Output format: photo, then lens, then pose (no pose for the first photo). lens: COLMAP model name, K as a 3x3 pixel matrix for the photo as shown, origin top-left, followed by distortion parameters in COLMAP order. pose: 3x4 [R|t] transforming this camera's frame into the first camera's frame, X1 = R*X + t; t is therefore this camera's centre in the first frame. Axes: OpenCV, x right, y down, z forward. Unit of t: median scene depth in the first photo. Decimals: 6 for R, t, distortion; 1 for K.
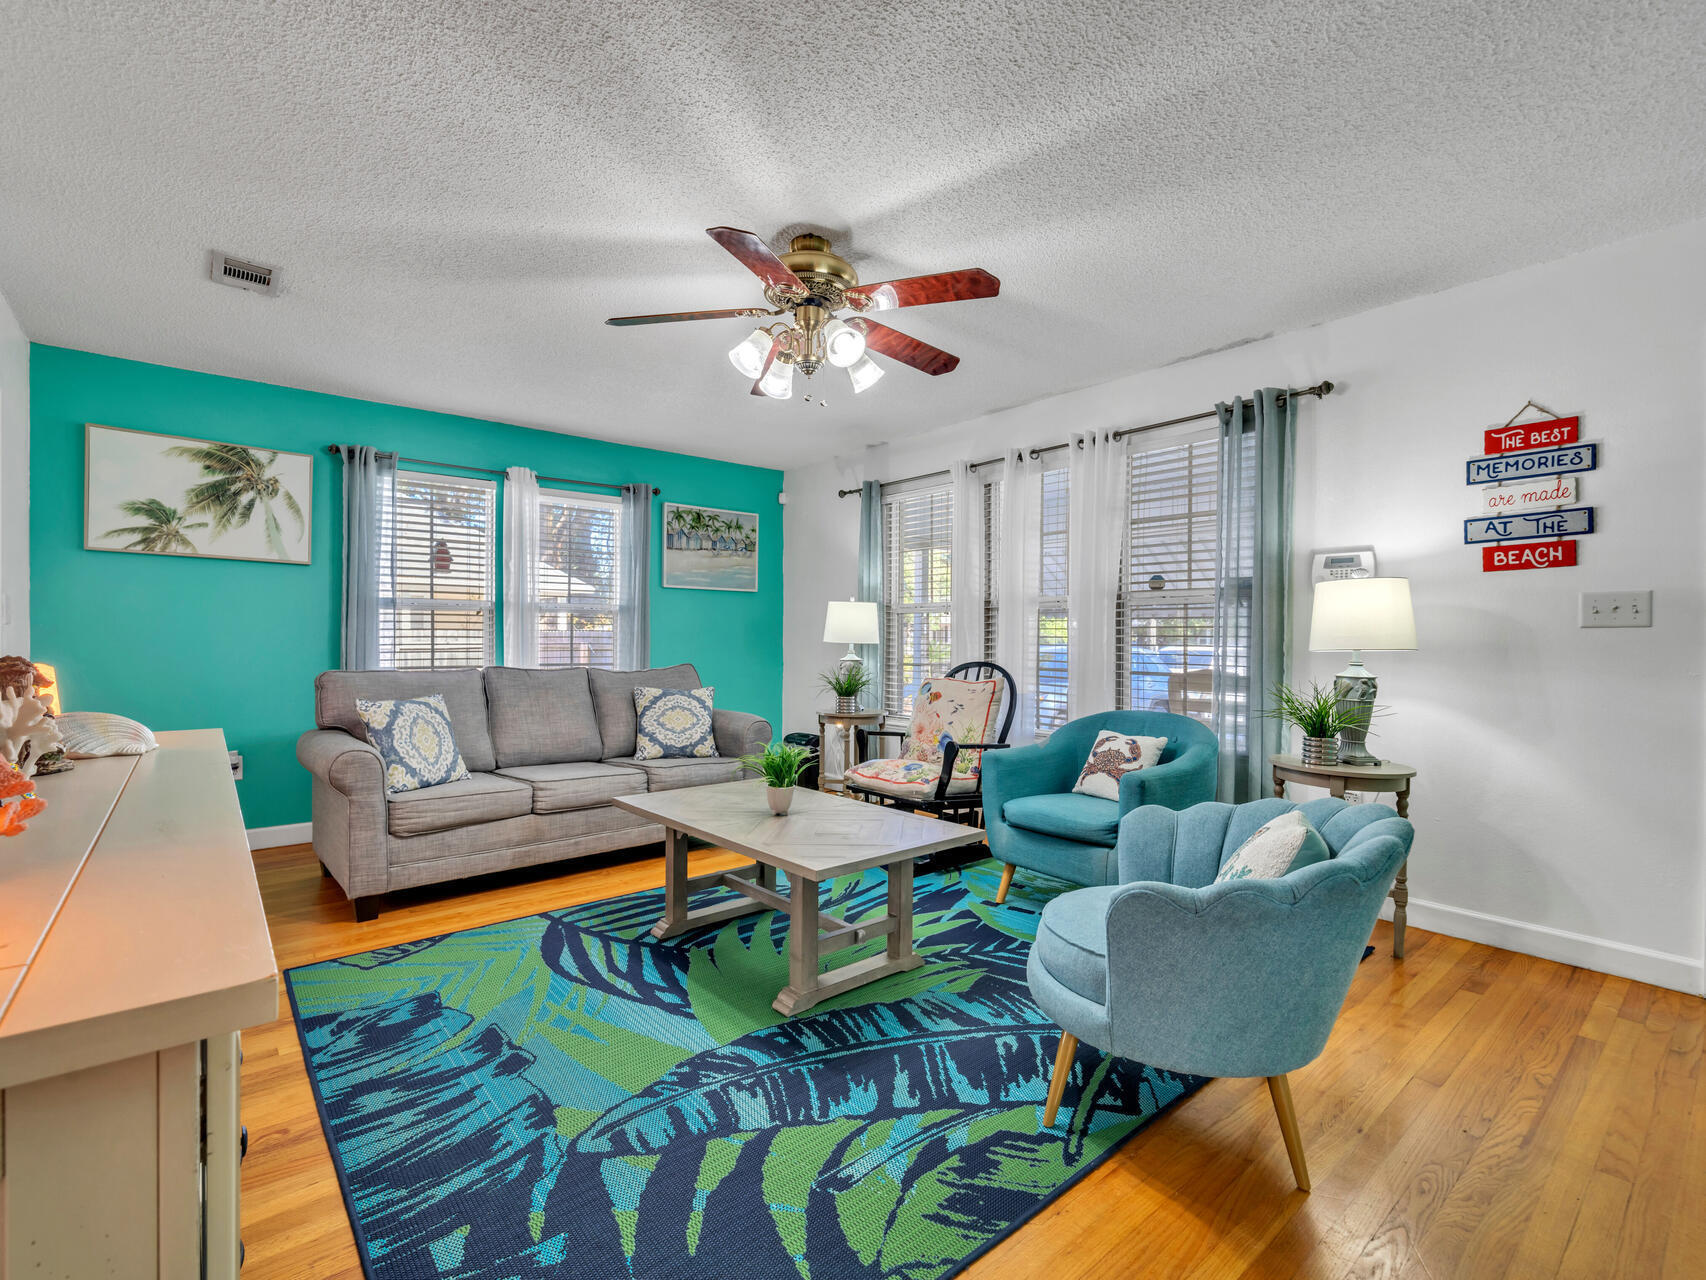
lens RADIAL K [[776.8, 0, 825.4], [0, 776.8, 645.4], [0, 0, 1]] dist [0.001445, 0.000149]
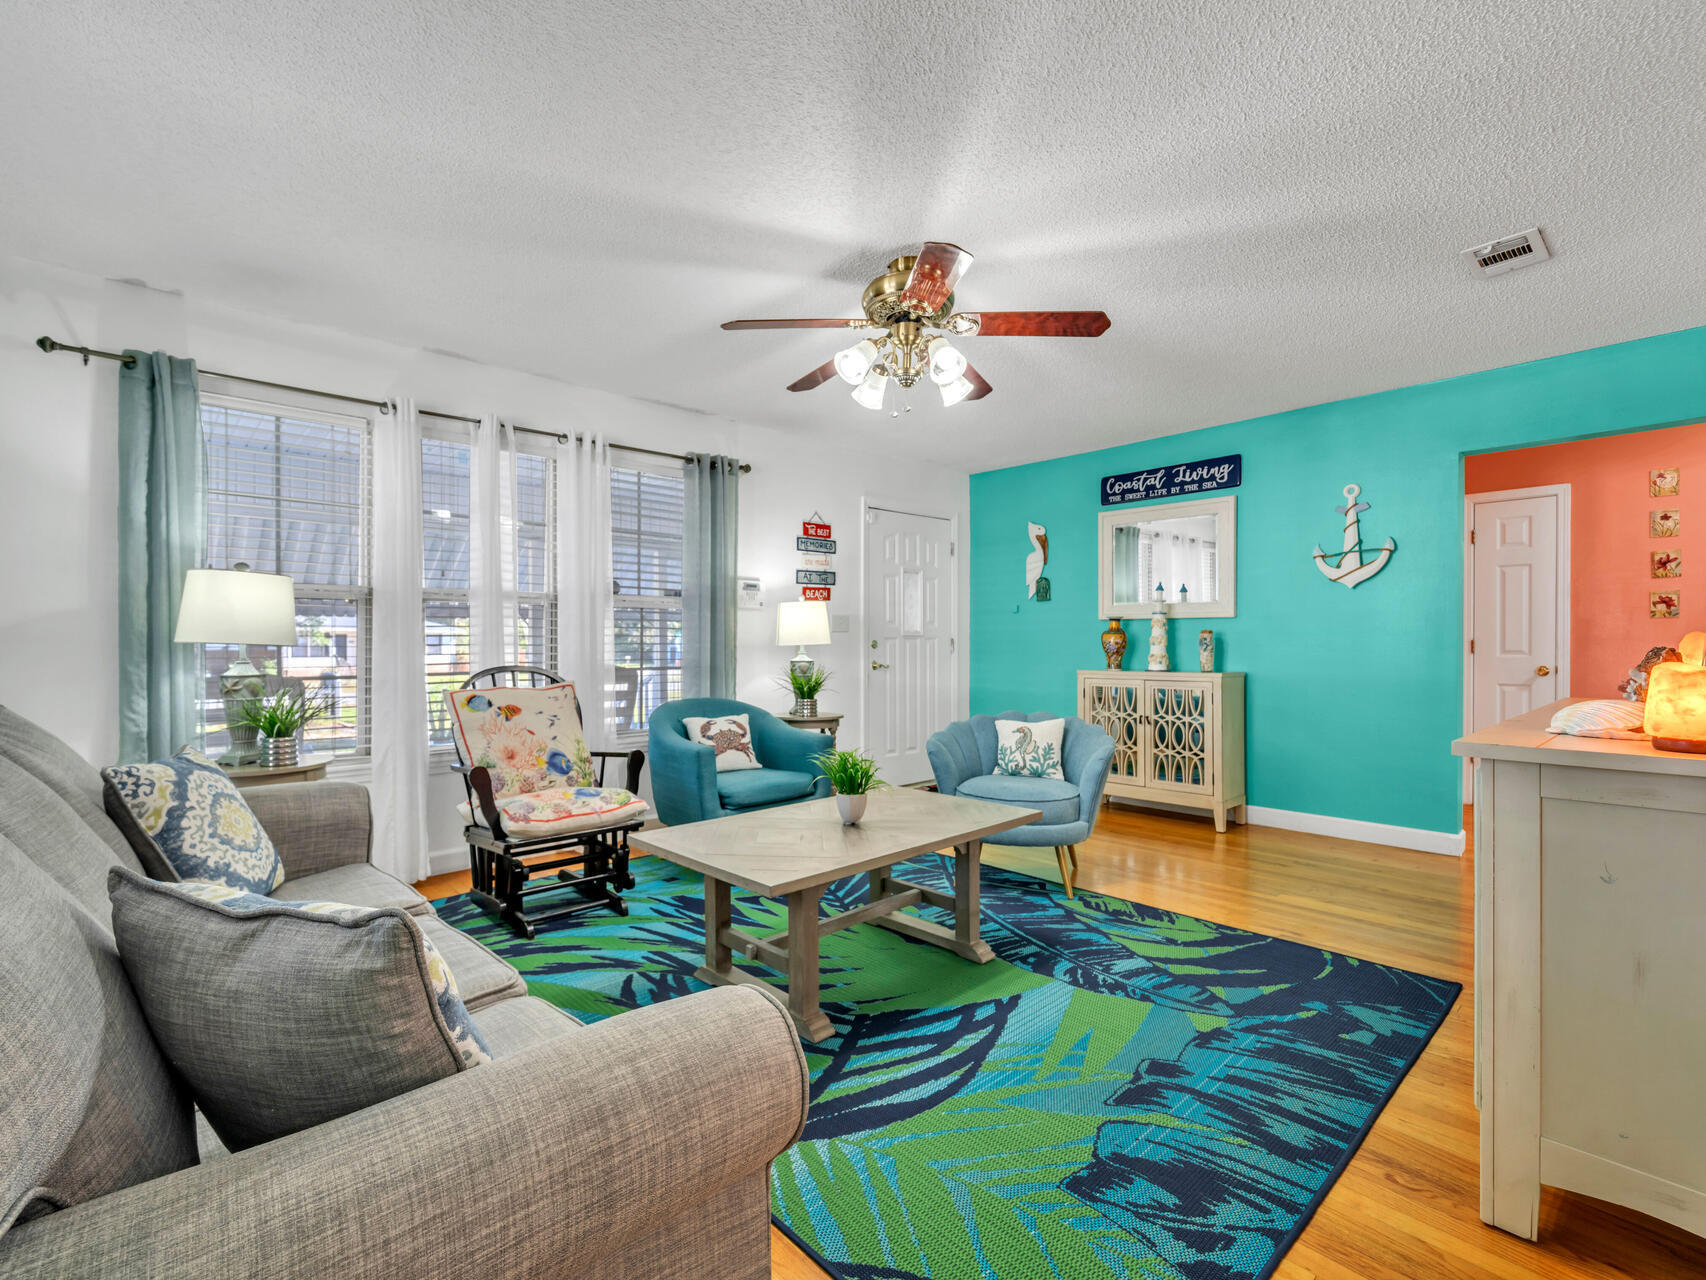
lens RADIAL K [[776.8, 0, 825.4], [0, 776.8, 645.4], [0, 0, 1]] dist [0.001445, 0.000149]
pose [[-0.039108, -0.009353, 0.999191, -1.324663], [0.011058, 0.999891, 0.009792, -0.010341], [-0.999174, 0.011432, -0.039000, 1.421206]]
